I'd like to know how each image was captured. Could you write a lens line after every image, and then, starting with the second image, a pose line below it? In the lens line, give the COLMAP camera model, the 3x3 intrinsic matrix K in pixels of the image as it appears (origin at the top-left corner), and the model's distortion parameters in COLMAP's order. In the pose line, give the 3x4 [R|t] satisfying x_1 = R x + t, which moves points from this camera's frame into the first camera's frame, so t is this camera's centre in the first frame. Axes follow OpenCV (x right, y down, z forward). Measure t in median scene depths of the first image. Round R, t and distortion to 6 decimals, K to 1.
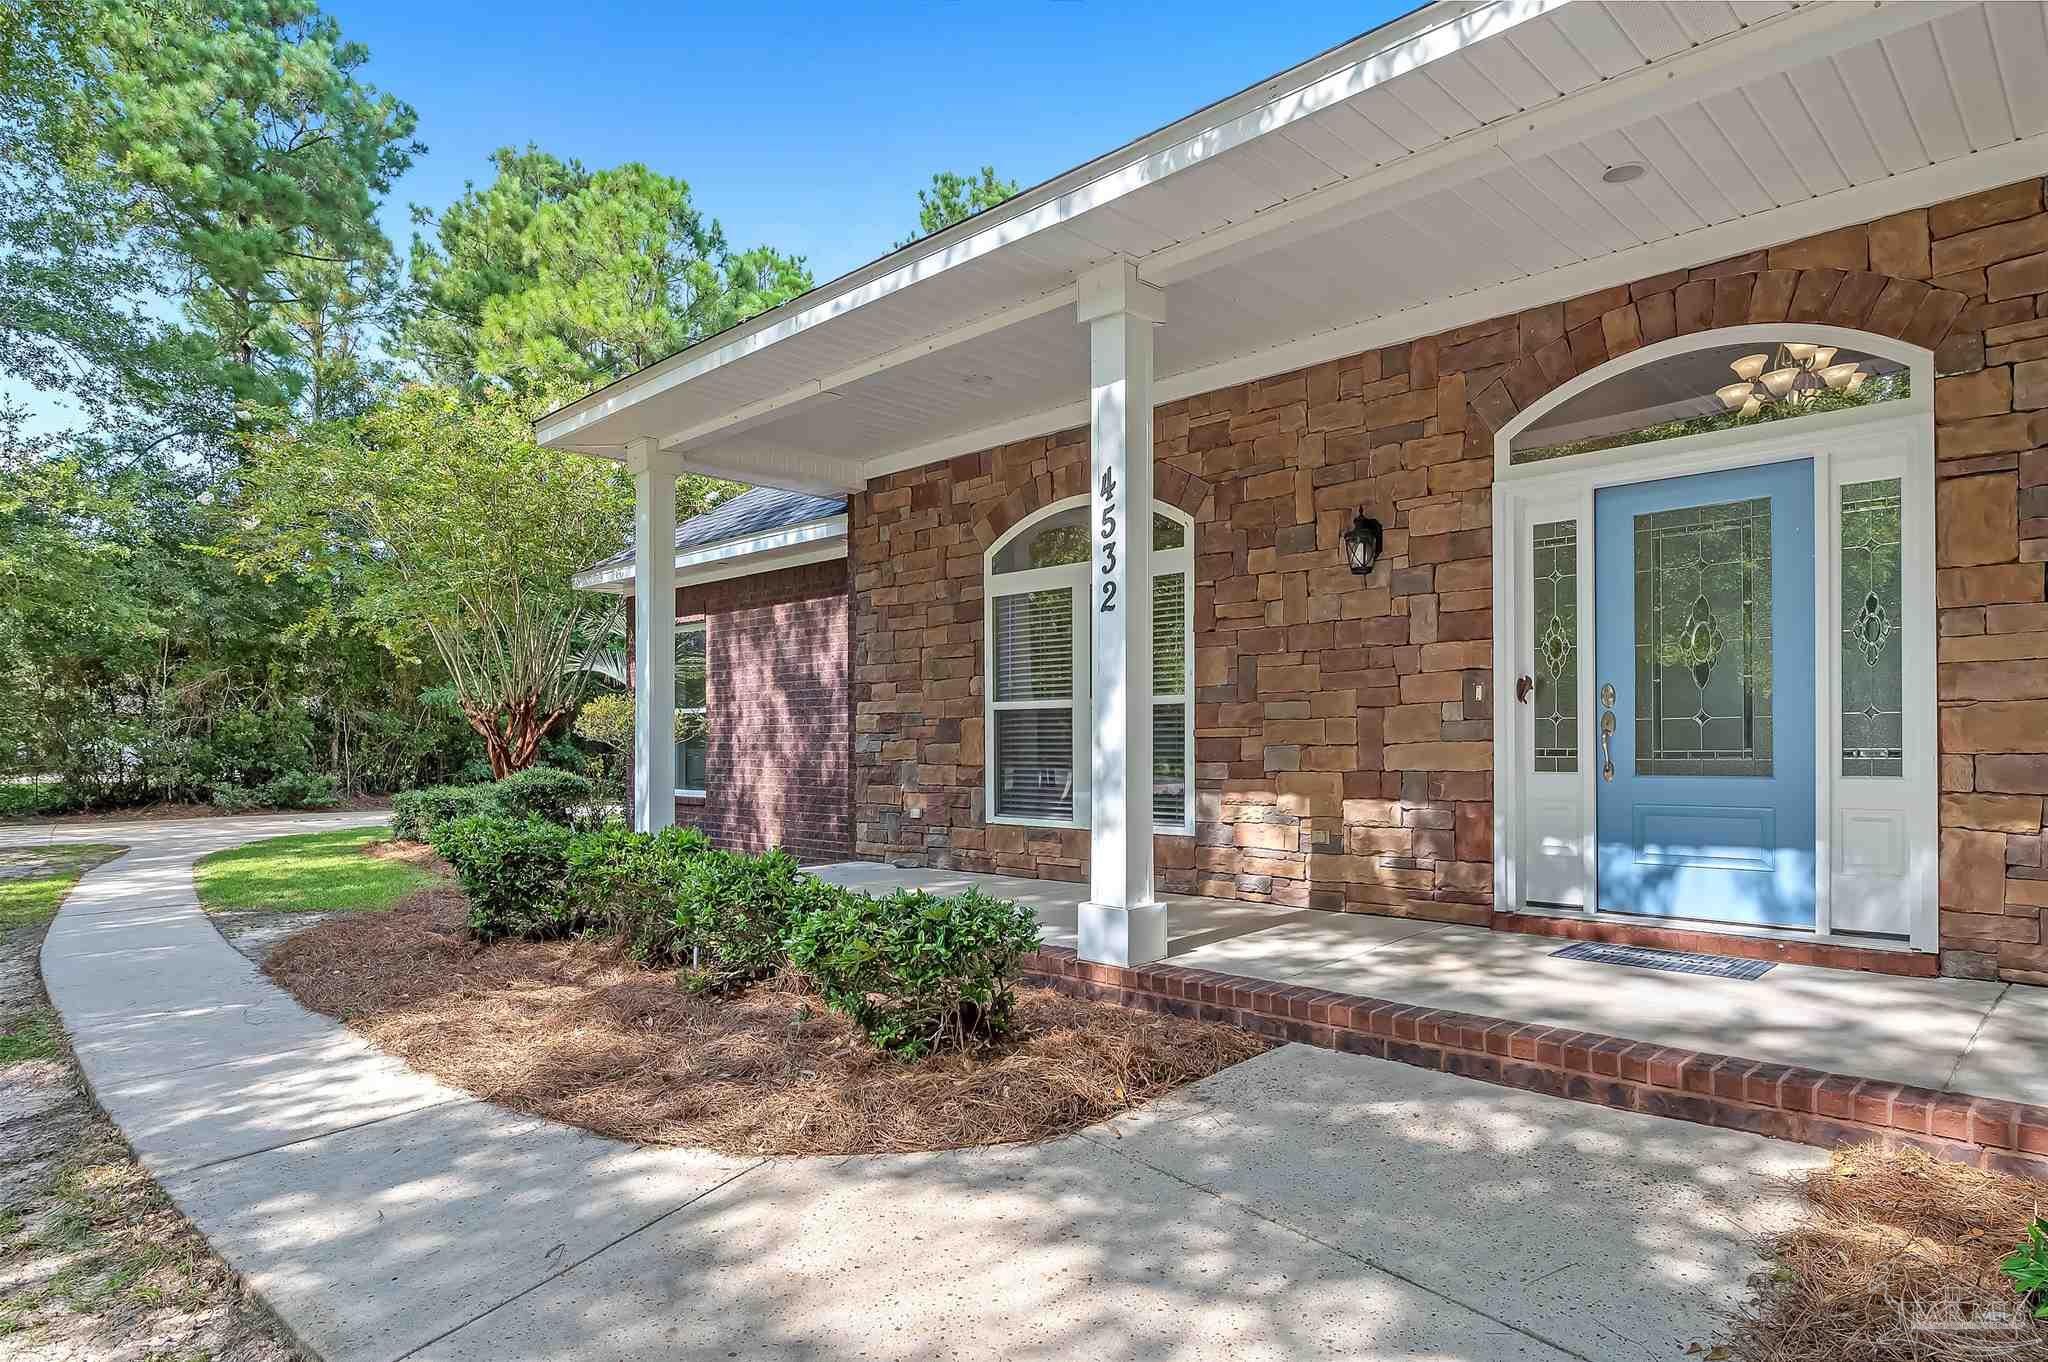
lens RADIAL K [[1160.4, 0, 1031.5], [0, 1160.4, 727.4], [0, 0, 1]] dist [-0.007127, 0.000197]
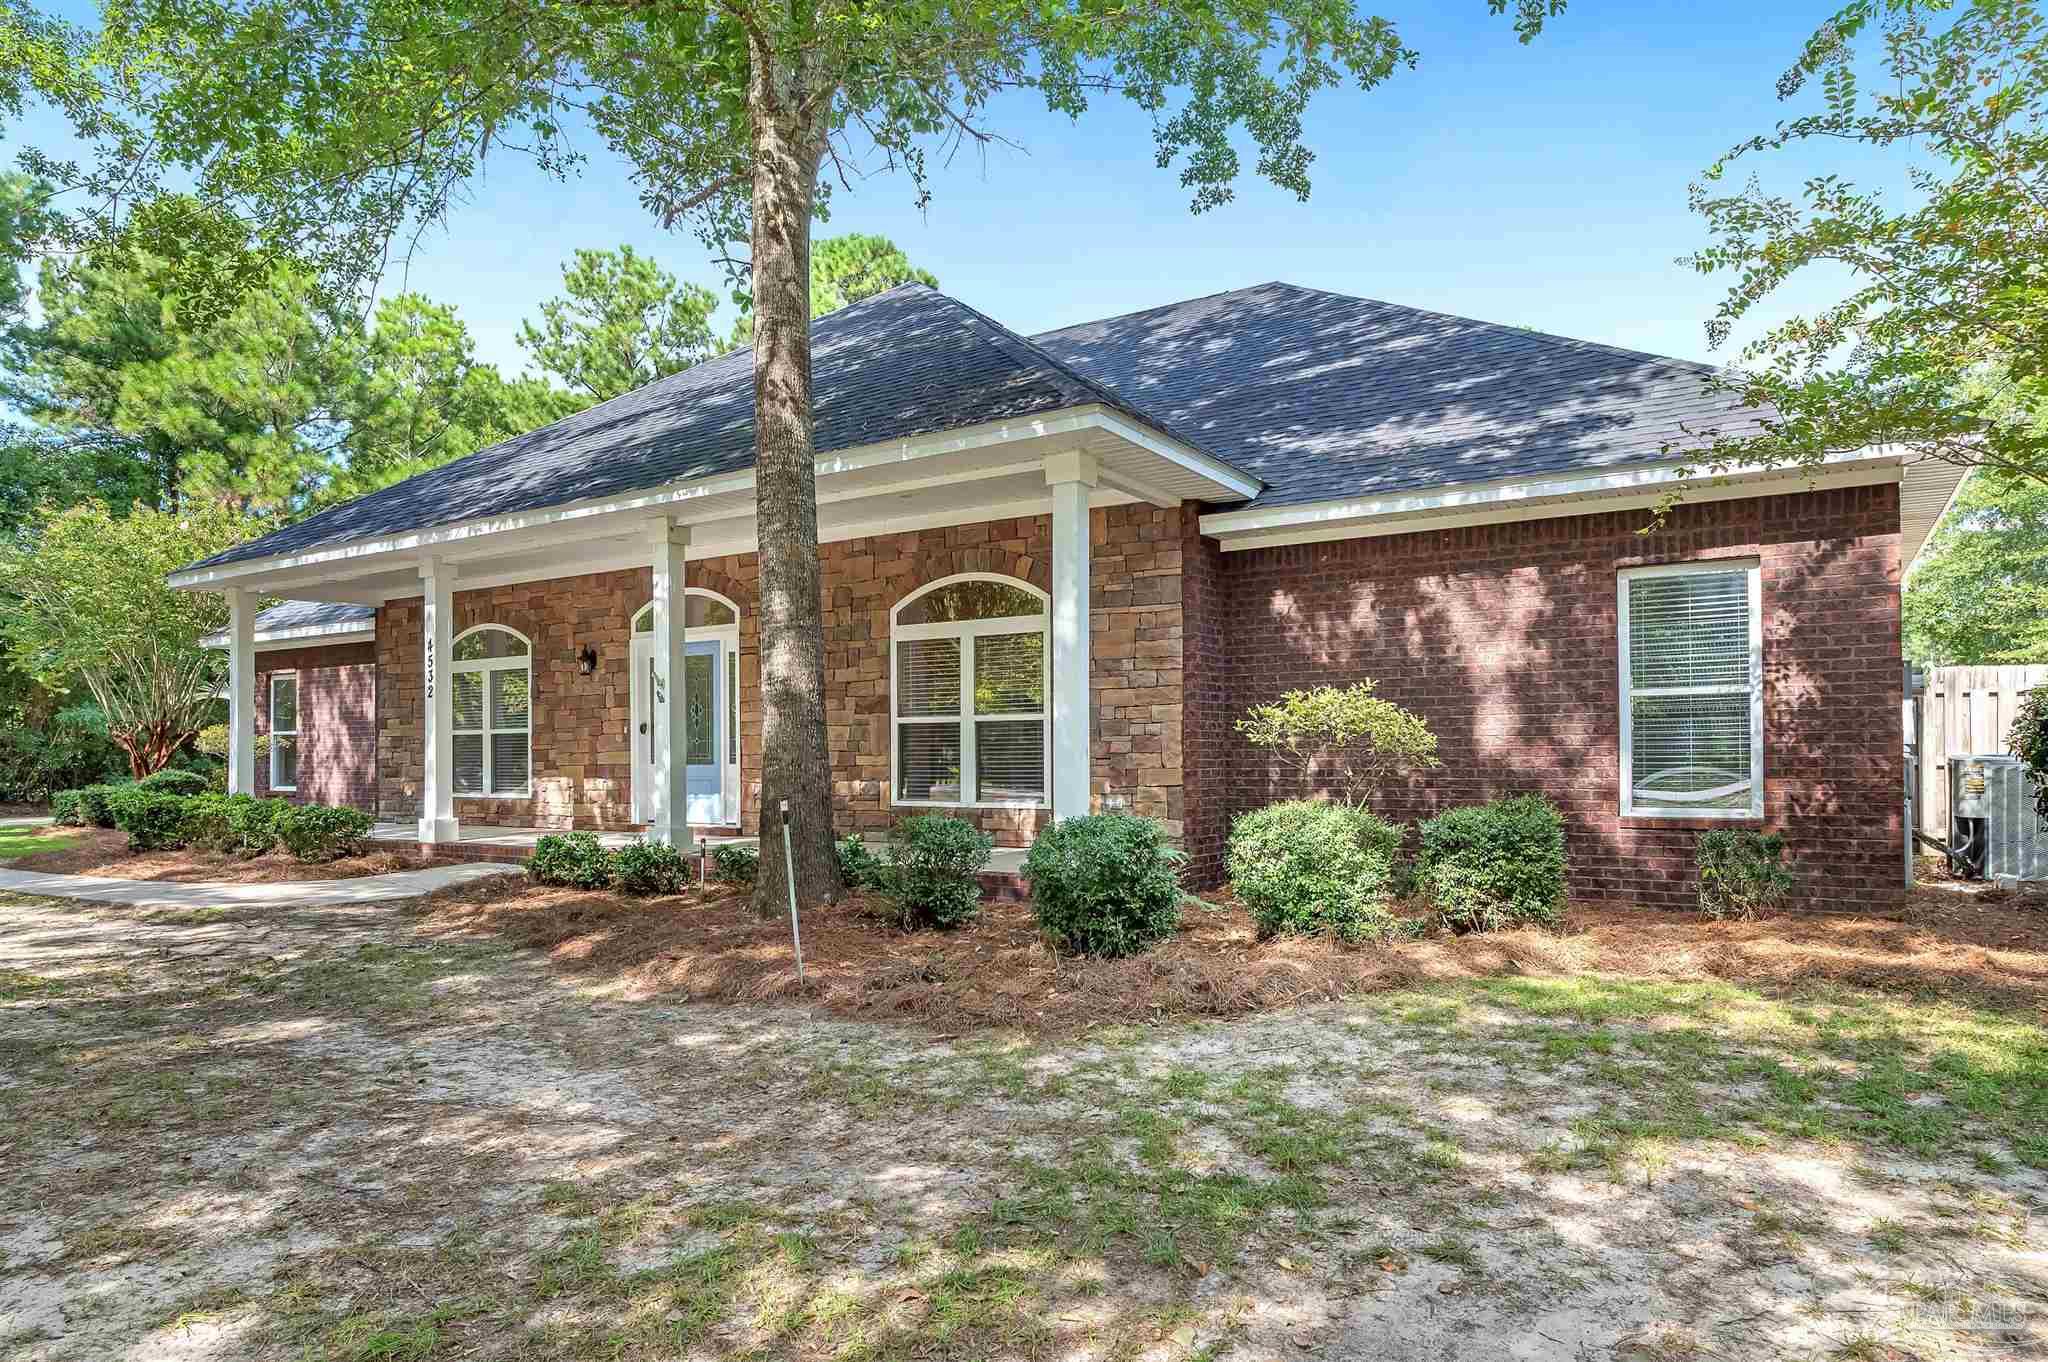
lens RADIAL K [[1209.5, 0, 1026.6], [0, 1209.5, 731.7], [0, 0, 1]] dist [-0.003846, -0.003671]
pose [[0.978040, 0.001051, 0.208415, 0.363177], [0.000619, 0.999968, -0.007950, -0.004037], [-0.208417, 0.007904, 0.978008, -0.826923]]
